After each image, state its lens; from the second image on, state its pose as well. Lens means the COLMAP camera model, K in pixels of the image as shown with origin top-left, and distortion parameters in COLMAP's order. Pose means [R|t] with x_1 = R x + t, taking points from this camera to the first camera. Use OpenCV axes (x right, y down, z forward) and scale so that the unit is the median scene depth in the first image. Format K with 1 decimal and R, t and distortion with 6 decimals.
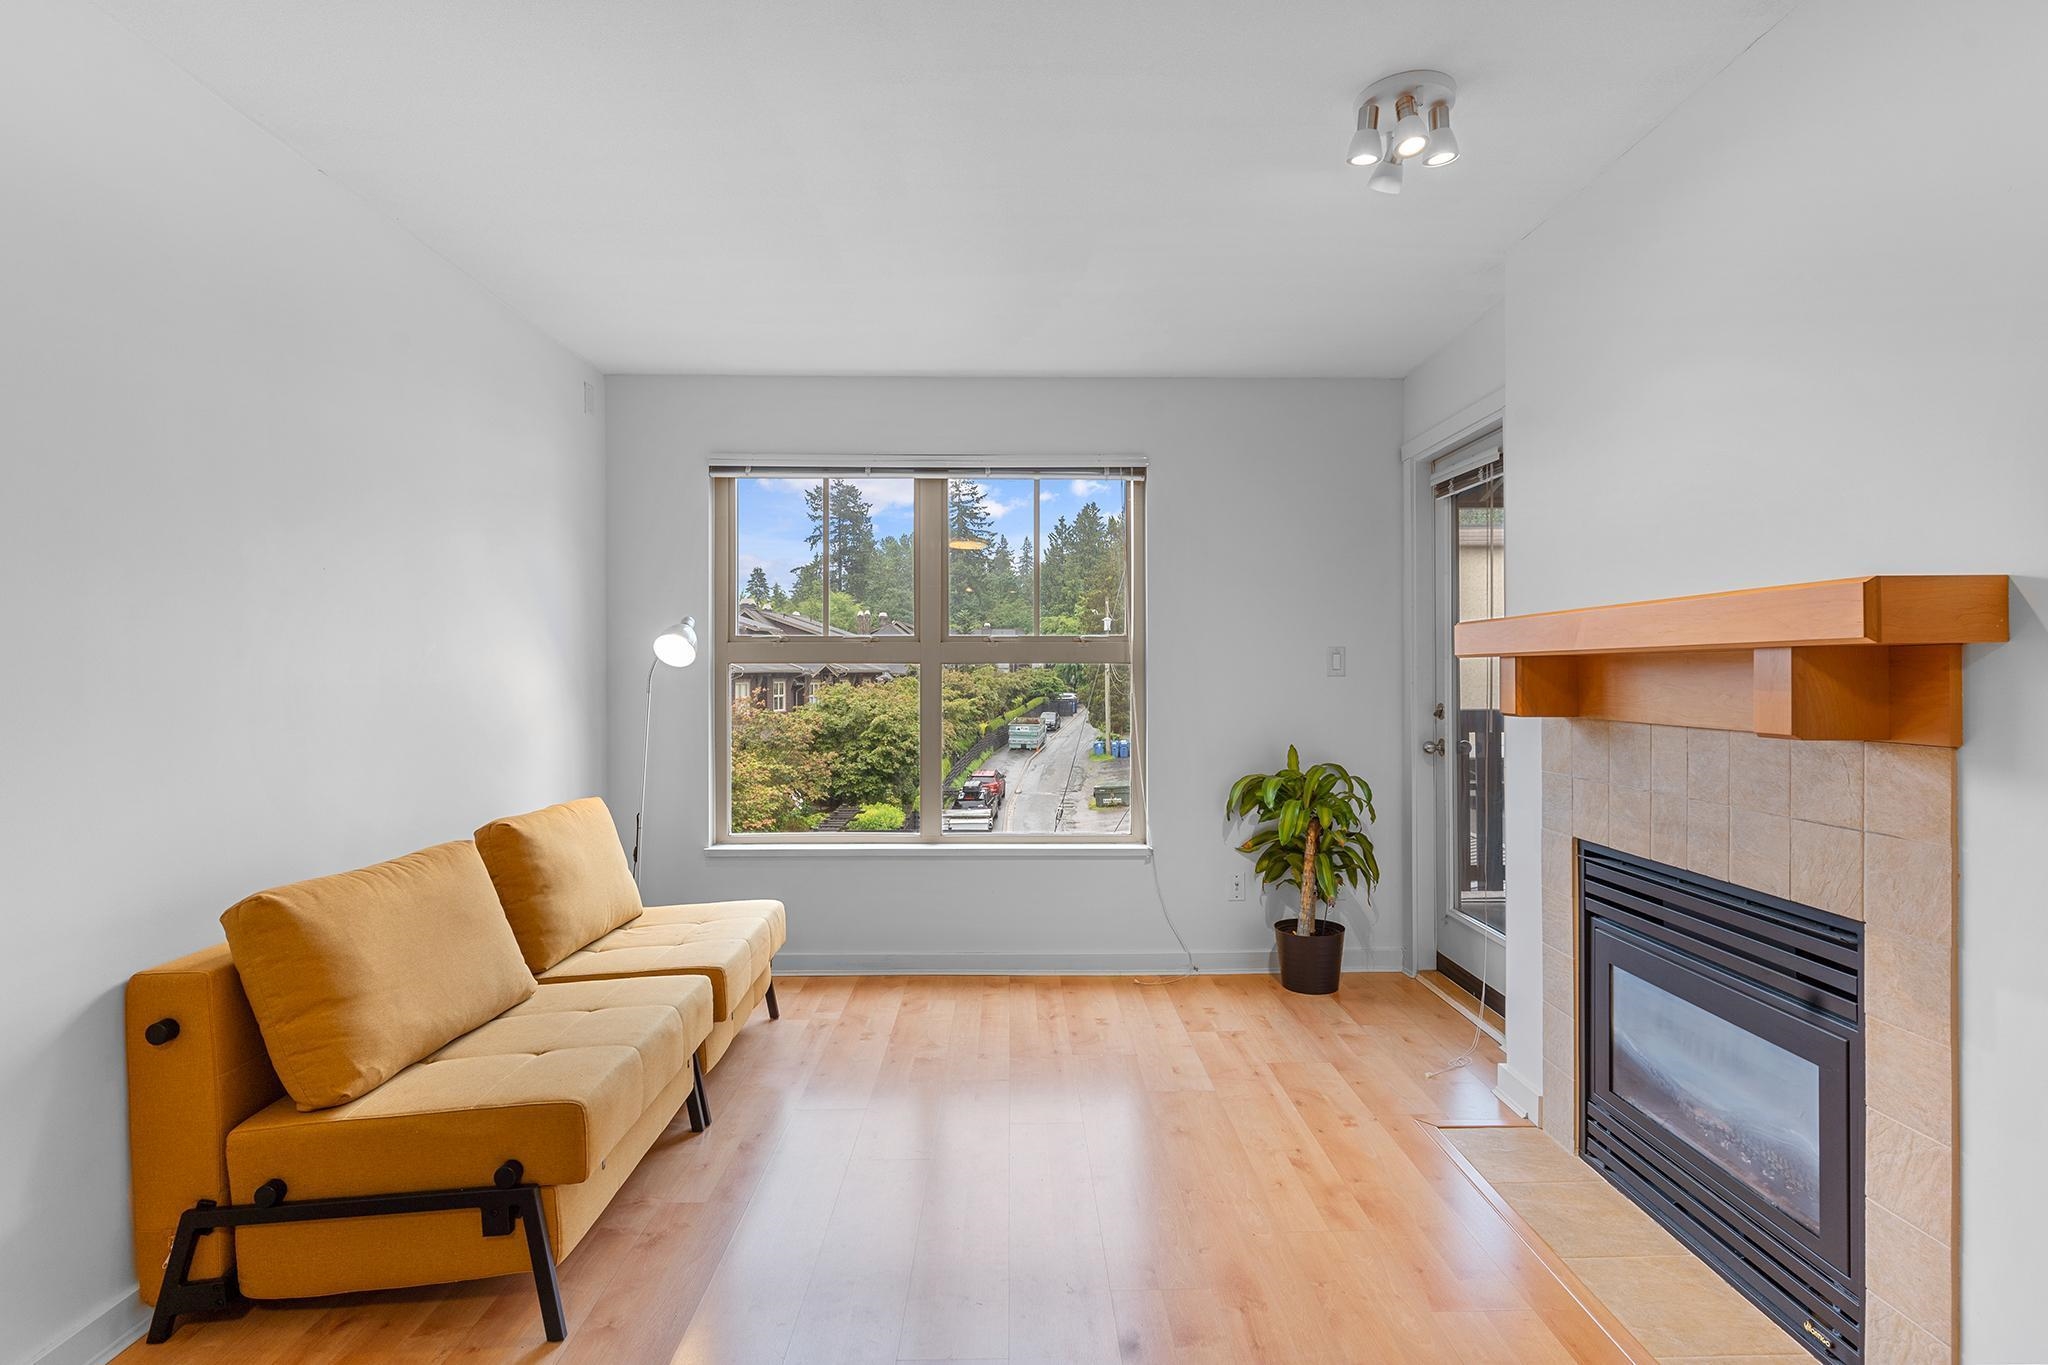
lens RADIAL K [[979.2, 0, 1024.4], [0, 979.2, 677.4], [0, 0, 1]] dist [-0.001978, 0.000390]
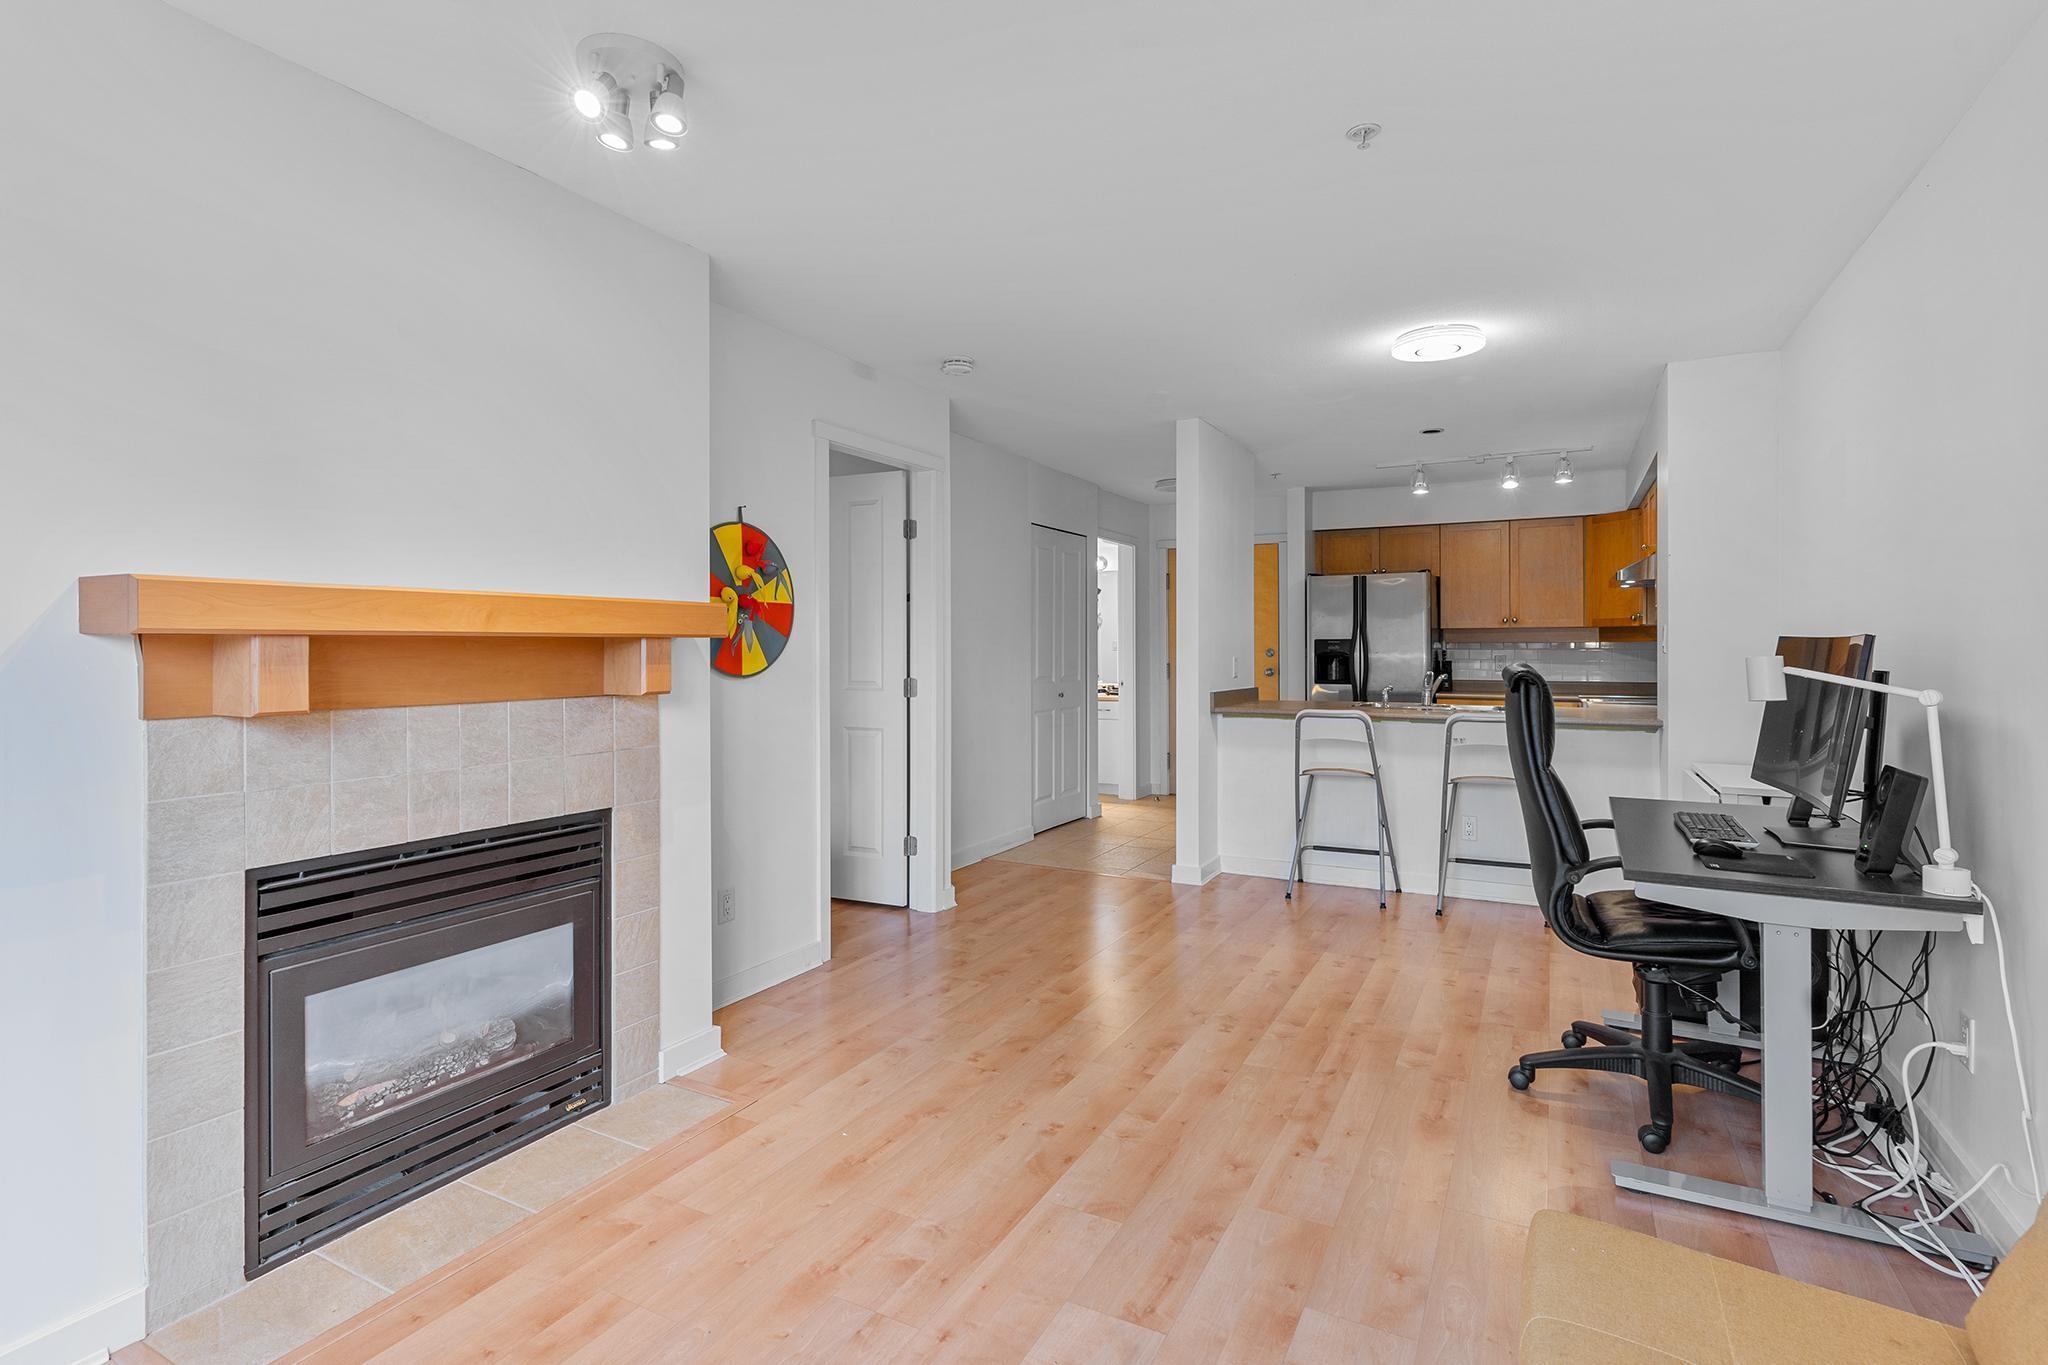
lens RADIAL K [[979.2, 0, 1027.8], [0, 979.2, 625.2], [0, 0, 1]] dist [-0.001978, 0.000390]
pose [[-0.872936, 0.015189, 0.487598, -0.247452], [0.006347, 0.999784, -0.019780, -0.007240], [-0.487793, -0.014172, -0.872844, 0.957104]]
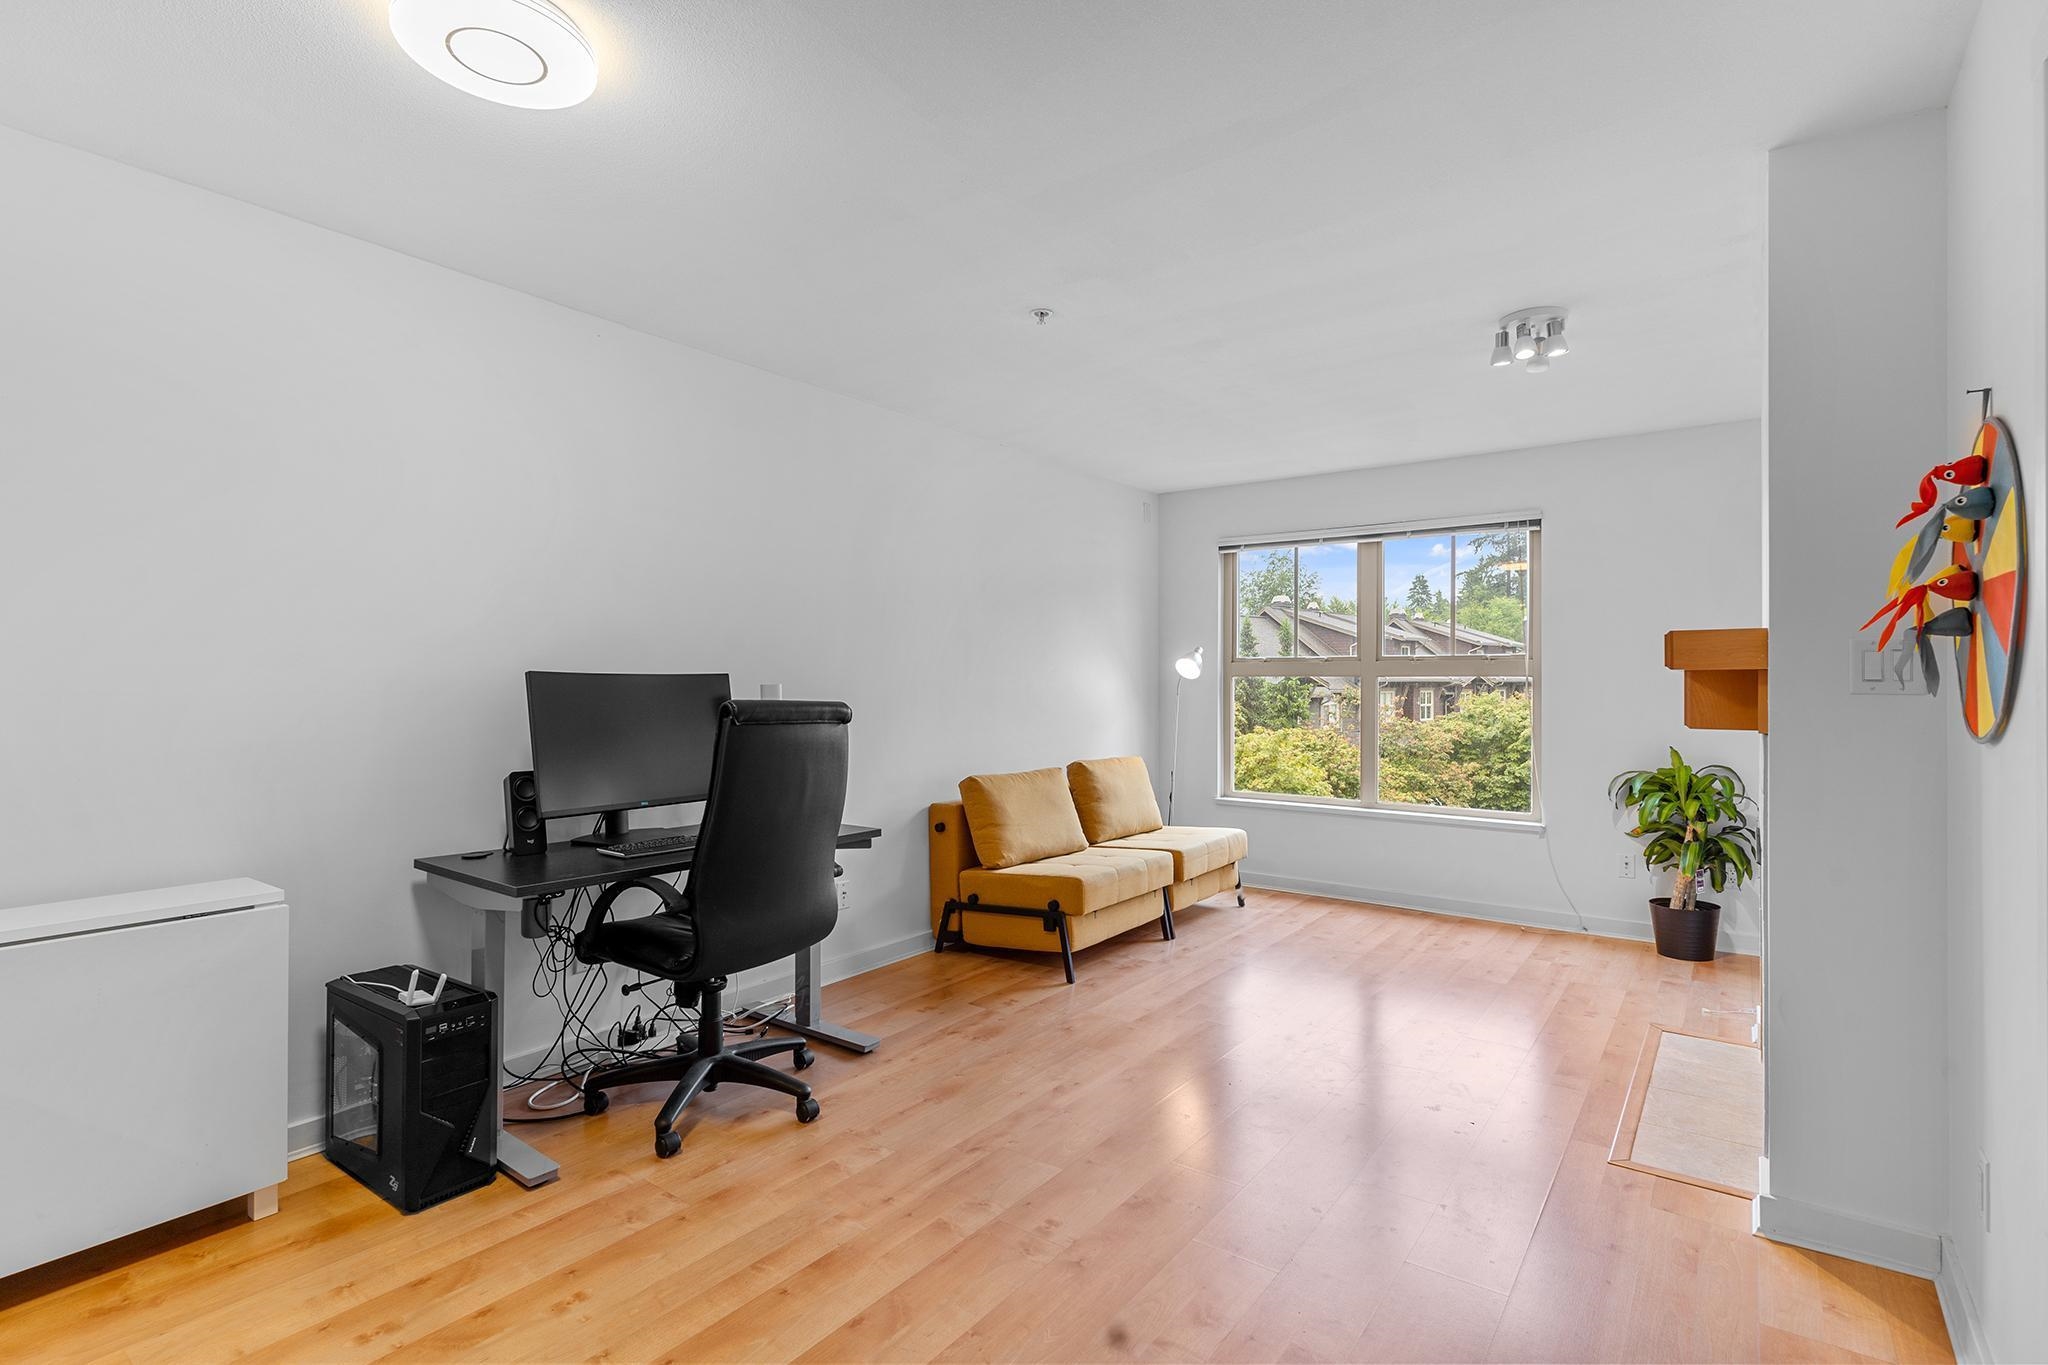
lens RADIAL K [[979.2, 0, 1041.3], [0, 979.2, 673.4], [0, 0, 1]] dist [-0.001978, 0.000390]
pose [[0.801269, -0.001784, -0.598302, 0.404248], [-0.005888, 0.999924, -0.010867, -0.001427], [0.598276, 0.012231, 0.801197, -0.419347]]
